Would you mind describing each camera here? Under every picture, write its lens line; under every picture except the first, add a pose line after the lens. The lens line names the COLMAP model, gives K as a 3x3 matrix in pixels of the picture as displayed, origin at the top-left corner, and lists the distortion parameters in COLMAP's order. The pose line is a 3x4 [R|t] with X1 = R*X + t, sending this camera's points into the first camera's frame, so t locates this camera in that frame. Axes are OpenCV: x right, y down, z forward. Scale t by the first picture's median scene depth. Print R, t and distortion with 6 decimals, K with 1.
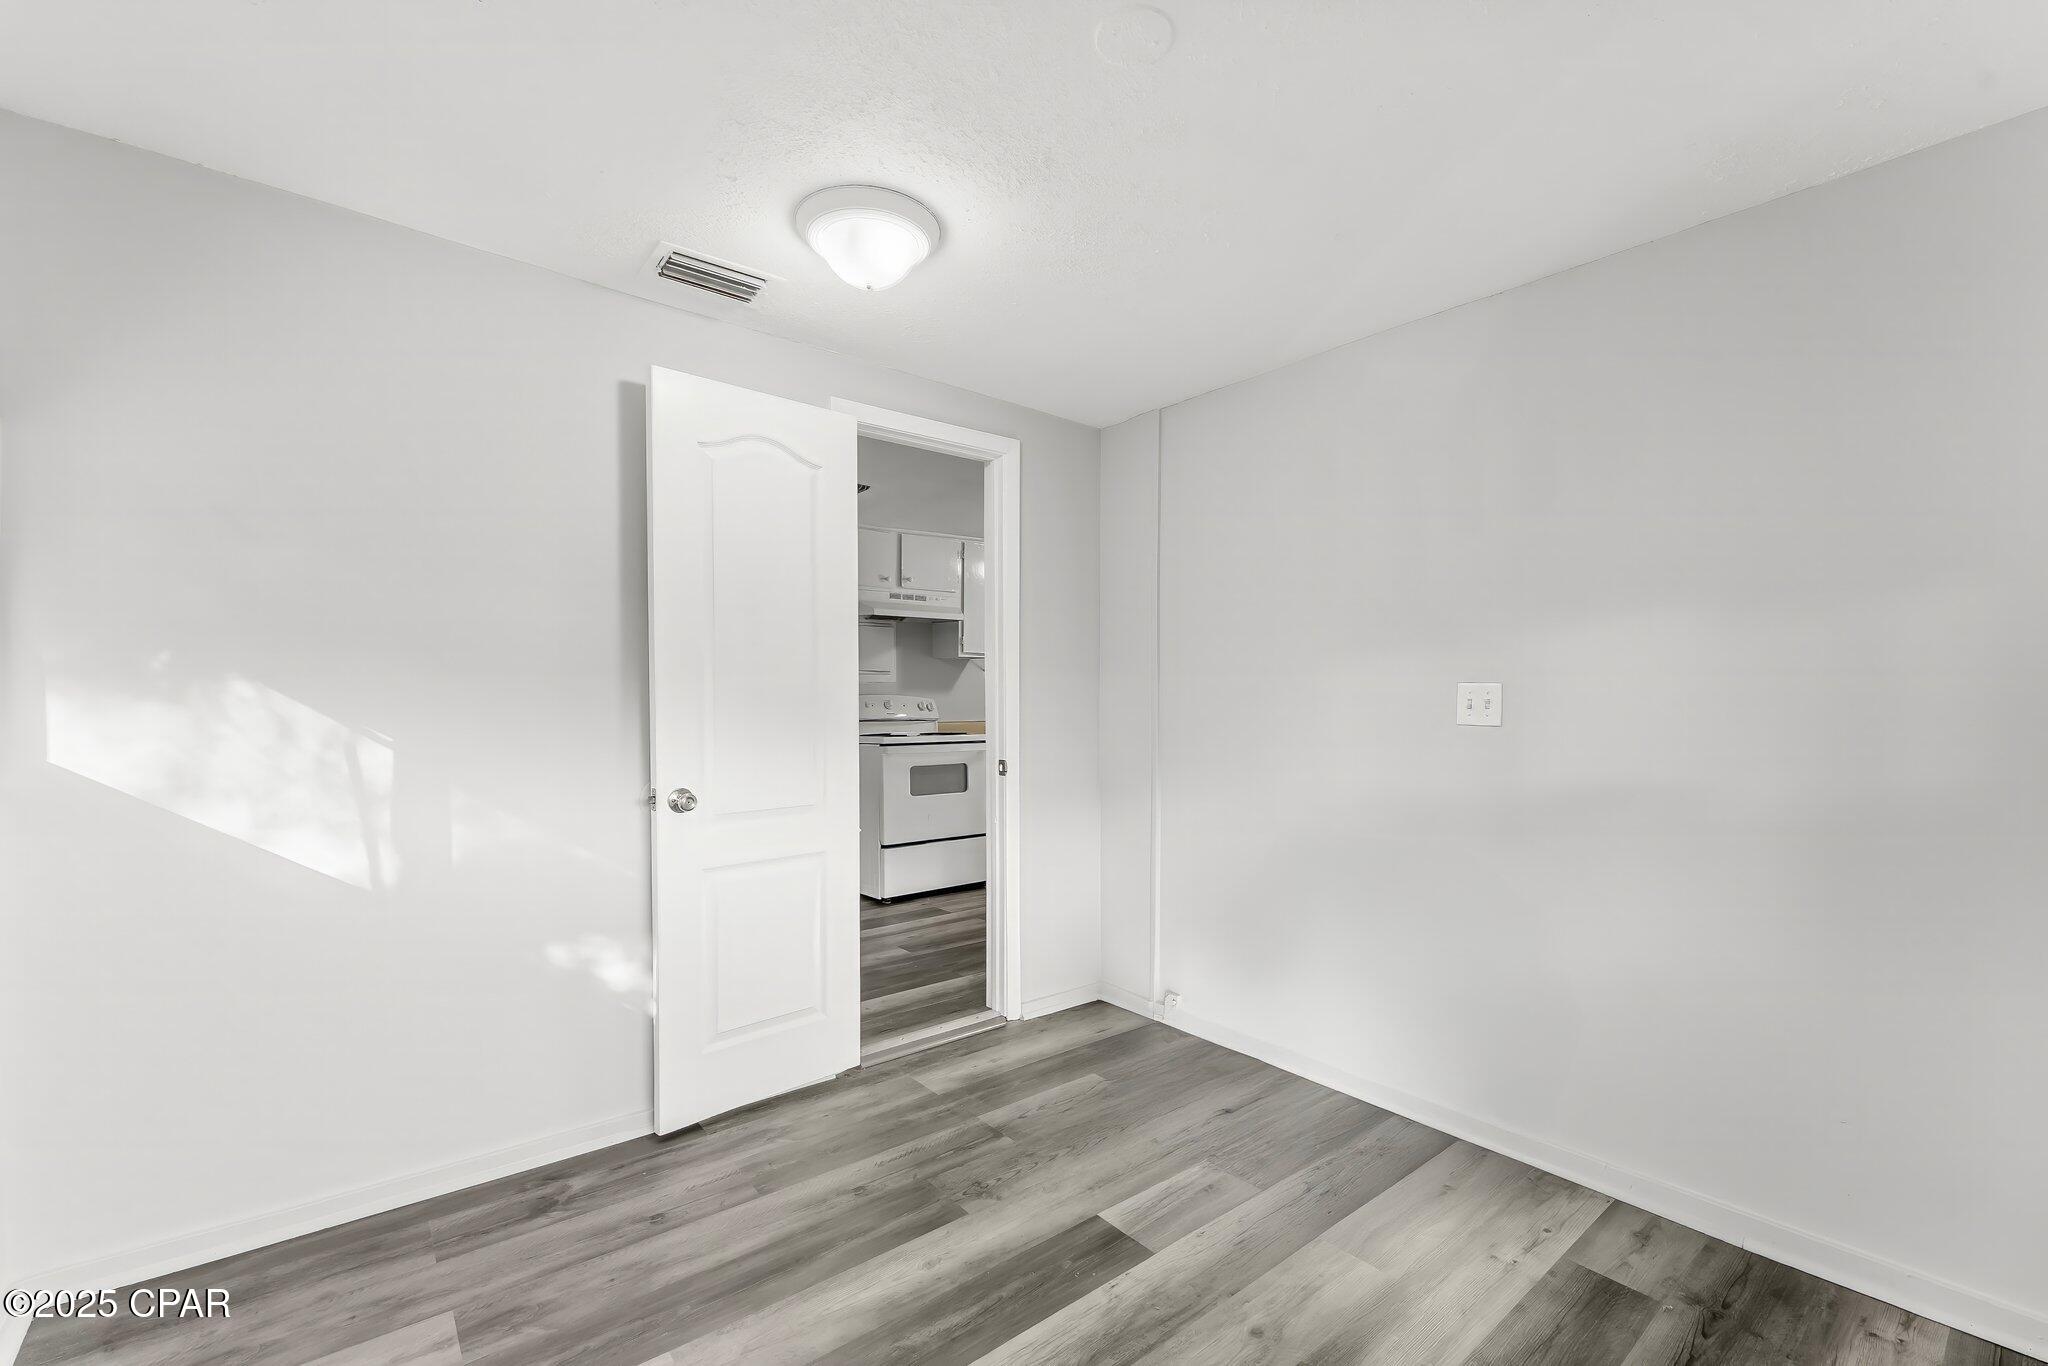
lens RADIAL K [[860.9, 0, 1026.6], [0, 860.9, 724.7], [0, 0, 1]] dist [-0.000194, -0.000004]
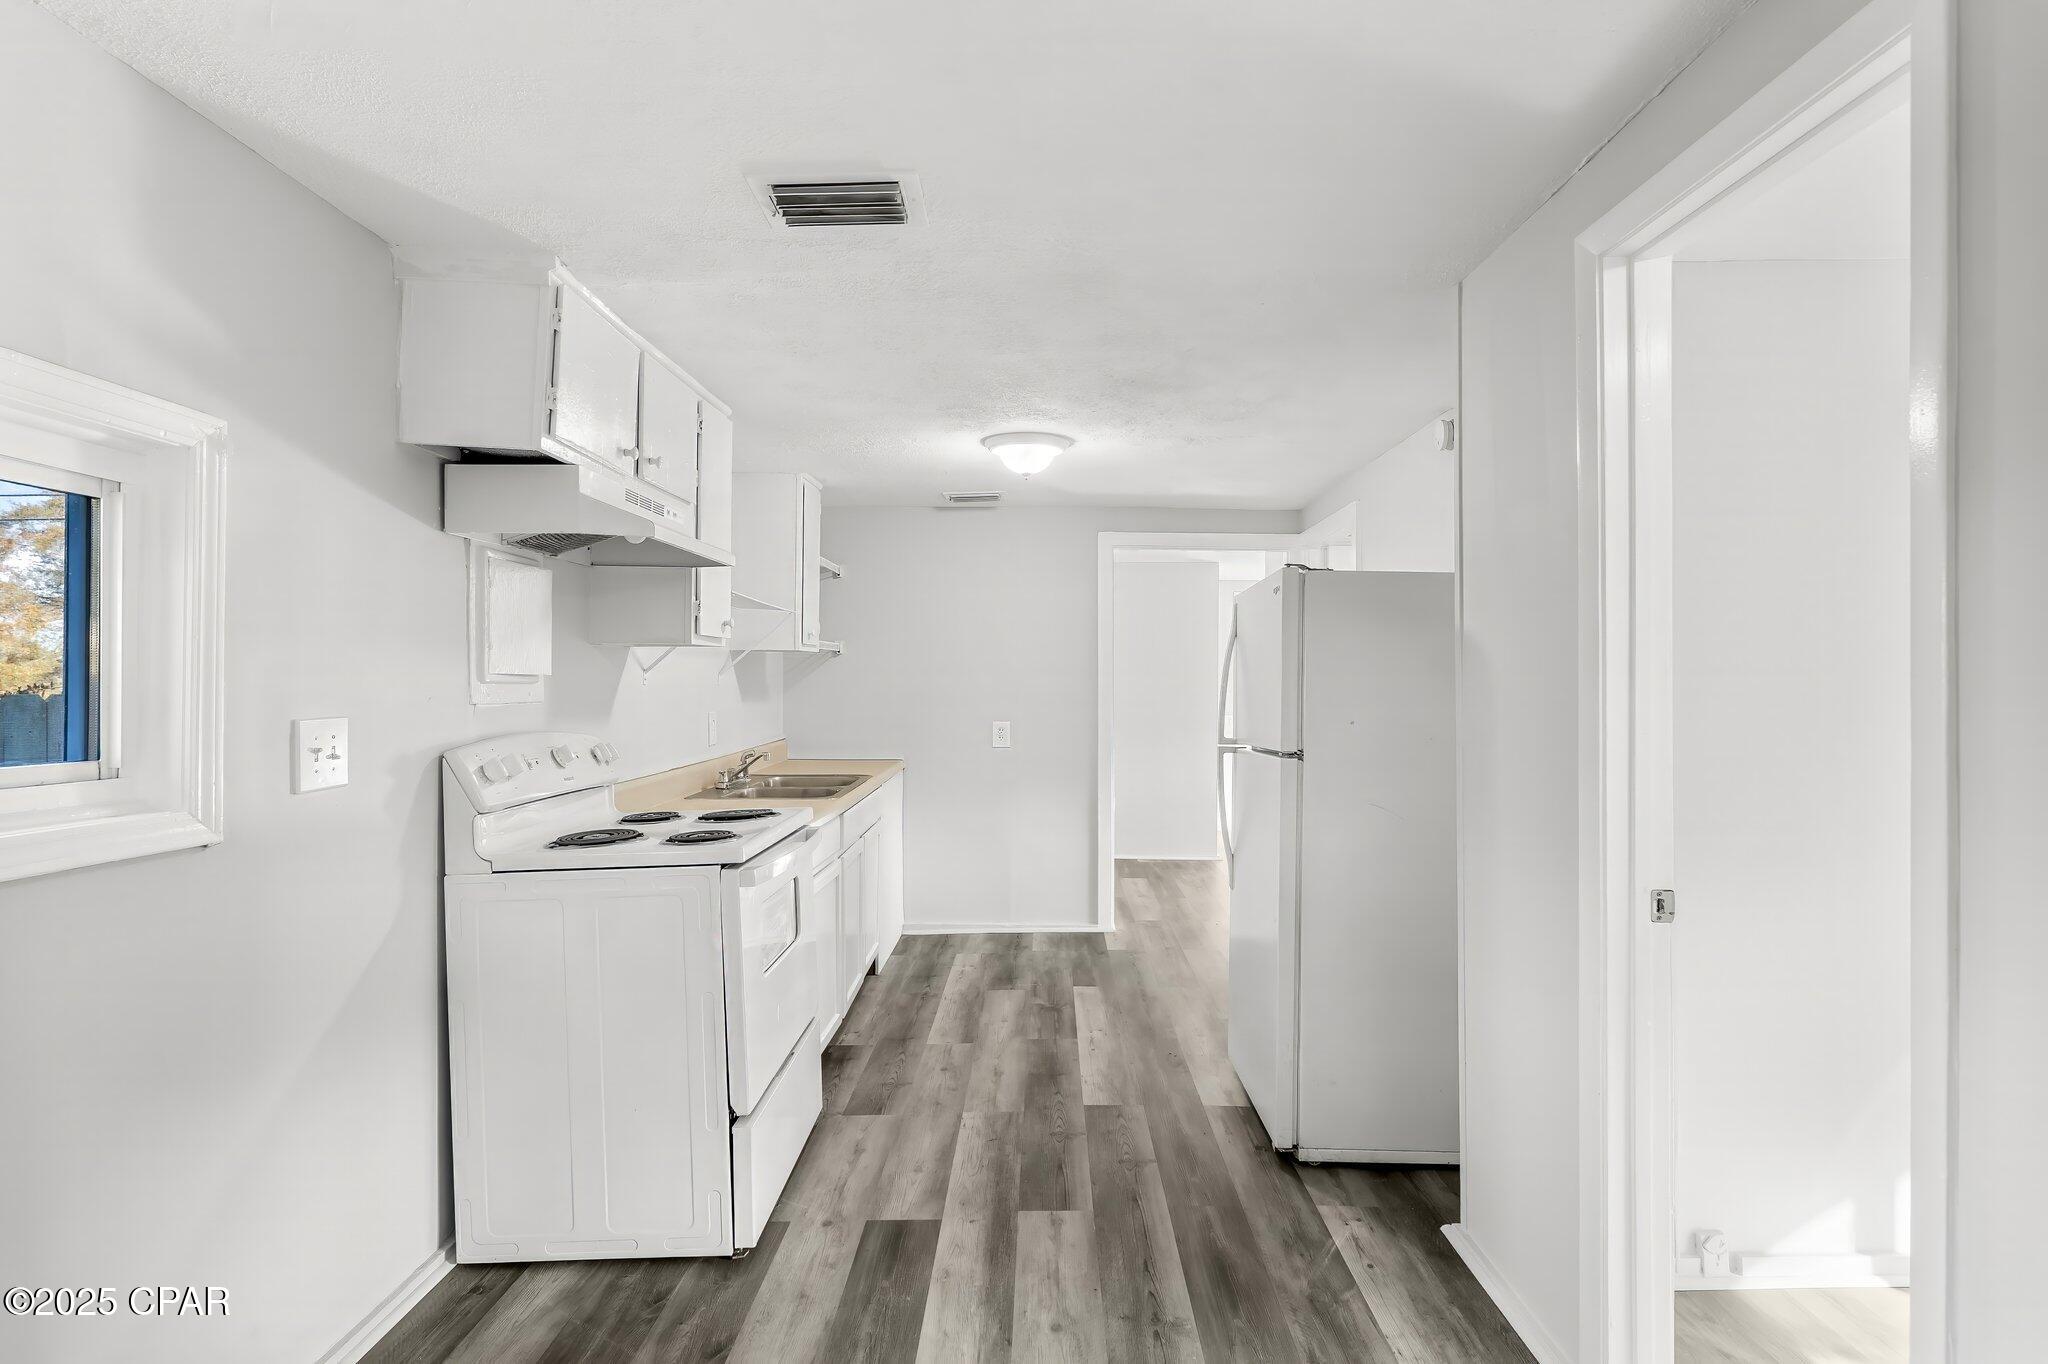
lens RADIAL K [[1027.9, 0, 1030.8], [0, 1027.9, 685.8], [0, 0, 1]] dist [-0.000740, -0.000193]
pose [[0.634285, -0.002445, 0.773096, -0.409662], [0.029055, 0.999364, -0.020677, -0.041918], [-0.772553, 0.035577, 0.633952, 0.534531]]
